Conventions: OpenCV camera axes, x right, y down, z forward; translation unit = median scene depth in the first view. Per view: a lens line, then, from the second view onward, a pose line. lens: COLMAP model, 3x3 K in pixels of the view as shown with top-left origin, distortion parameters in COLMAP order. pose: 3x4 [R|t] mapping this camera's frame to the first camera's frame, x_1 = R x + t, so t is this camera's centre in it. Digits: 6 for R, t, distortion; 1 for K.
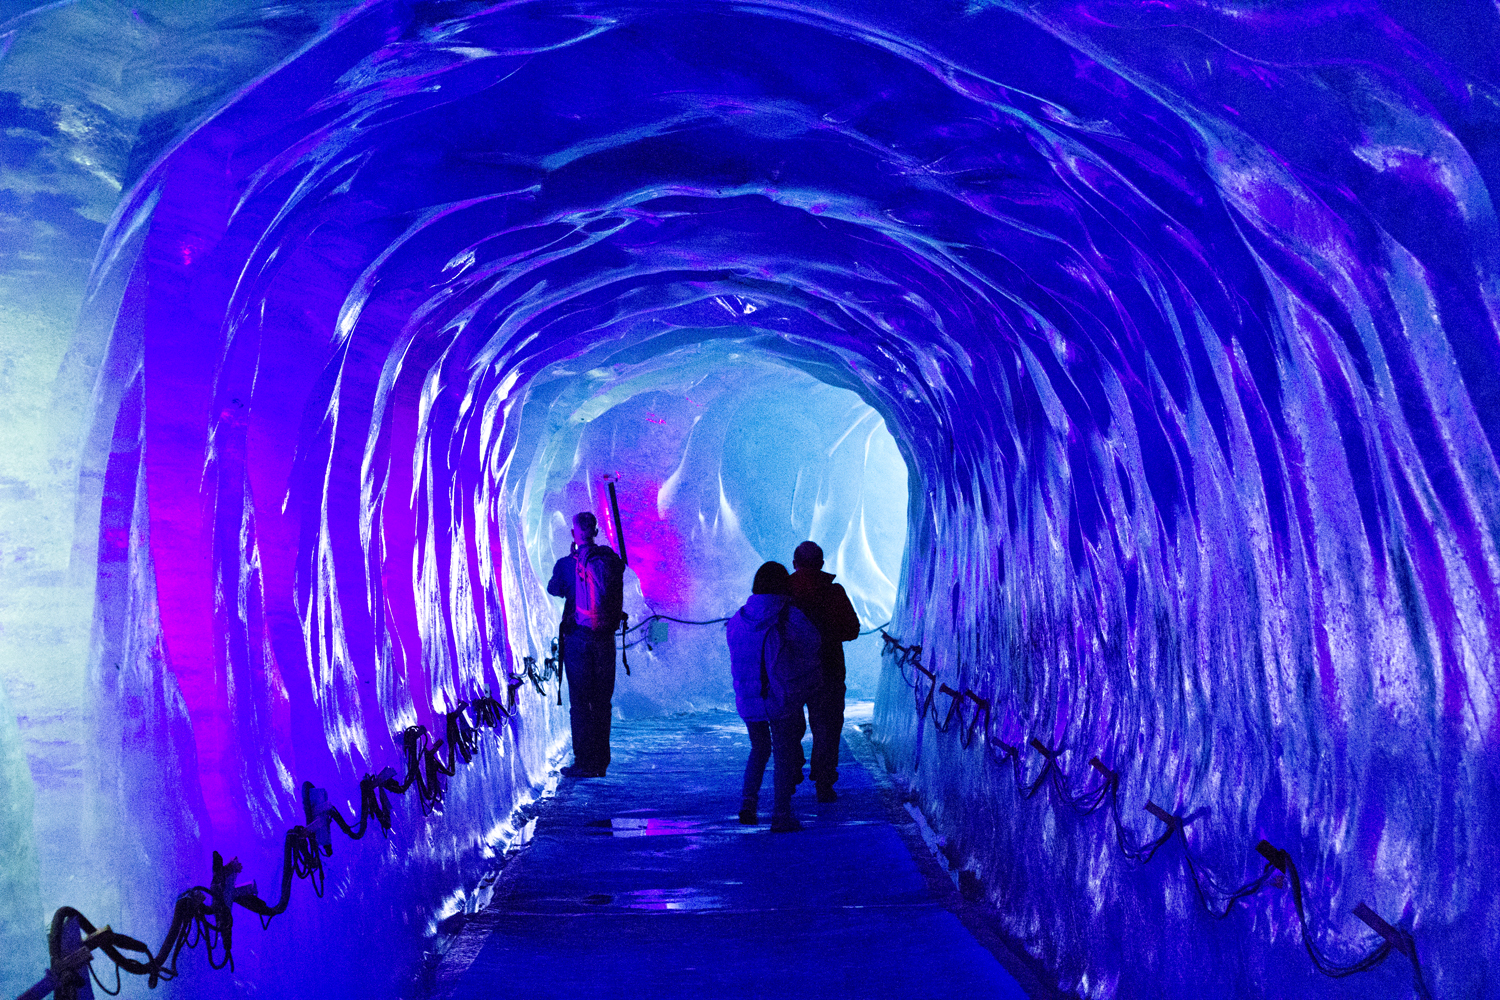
lens RADIAL K [[4410.3, 0, 745.0], [0, 4410.3, 494.6], [0, 0, 1]] dist [-0.214969, 0.000000]
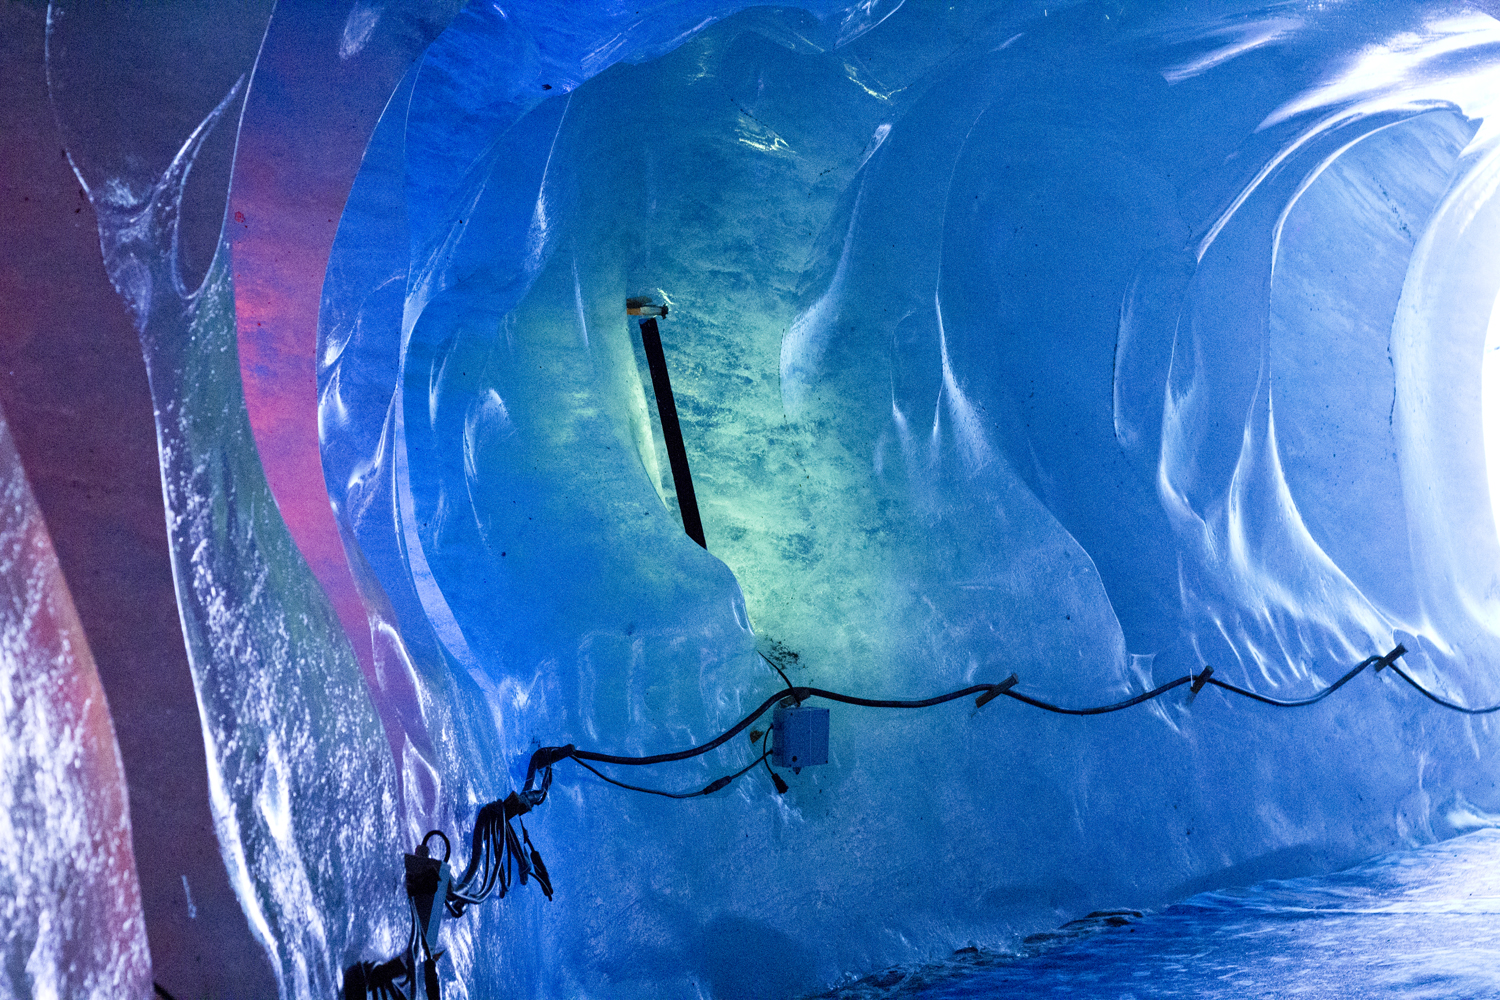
lens RADIAL K [[4410.3, 0, 749.8], [0, 4410.3, 499.3], [0, 0, 1]] dist [-0.214969, 0.000000]
pose [[0.999098, -0.040565, -0.012558, -0.042910], [0.040540, 0.999175, -0.002197, 0.030131], [0.012636, 0.001686, 0.999919, 1.505914]]
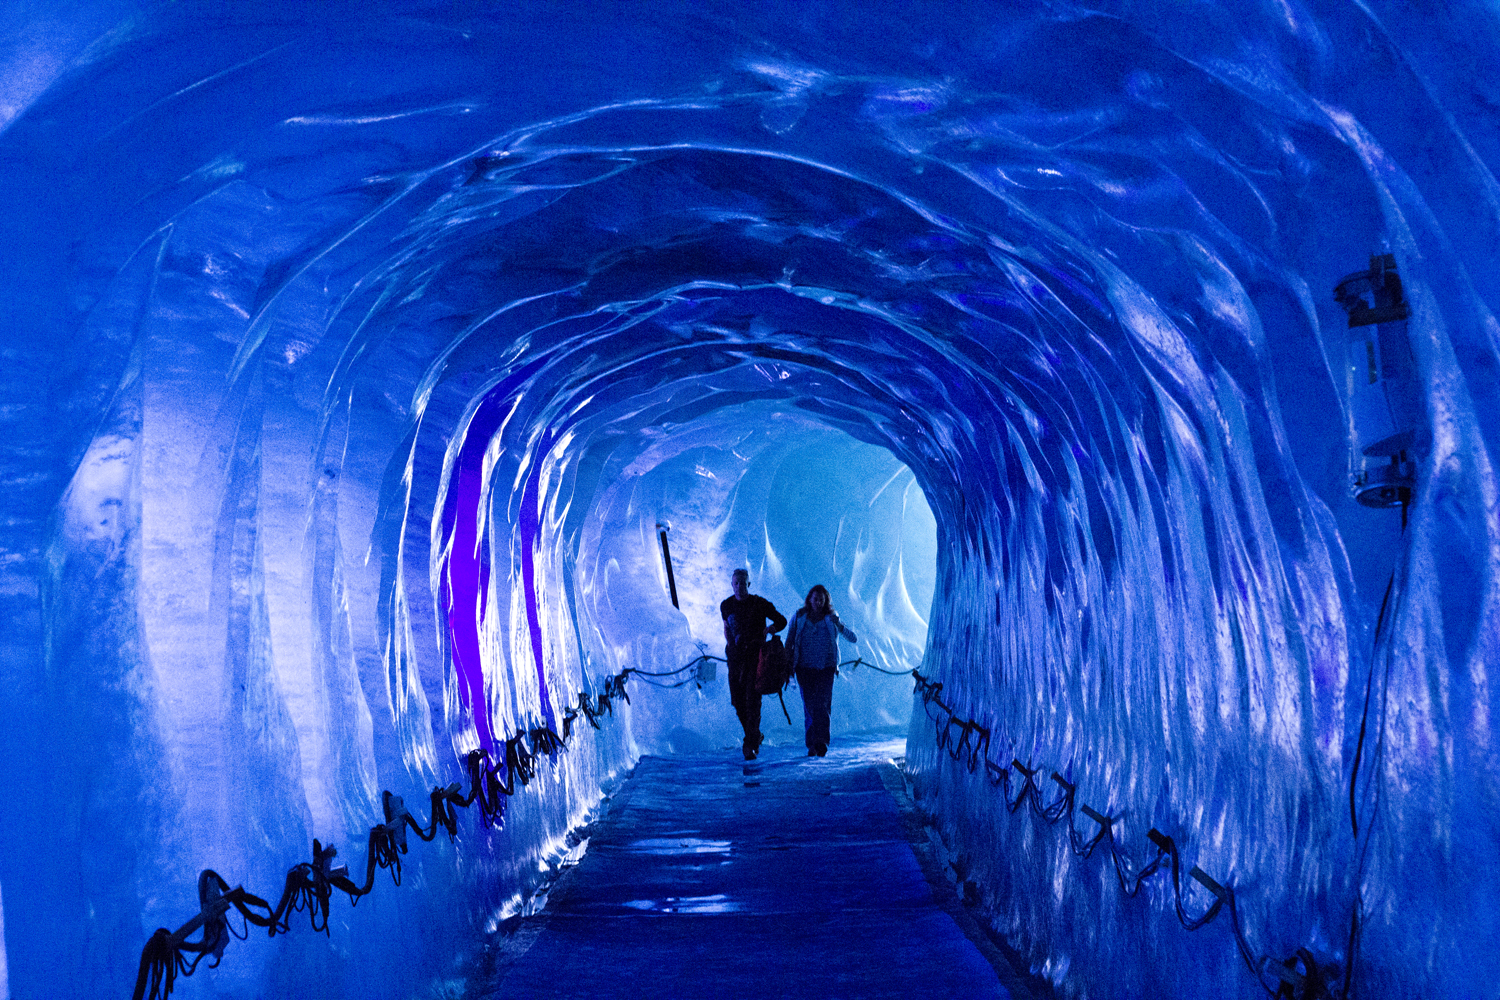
lens RADIAL K [[4410.3, 0, 754.0], [0, 4410.3, 505.8], [0, 0, 1]] dist [-0.214969, 0.000000]
pose [[0.999917, 0.000469, -0.012890, 0.012571], [-0.000566, 0.999972, -0.007497, -0.002401], [0.012886, 0.007503, 0.999889, -0.157323]]
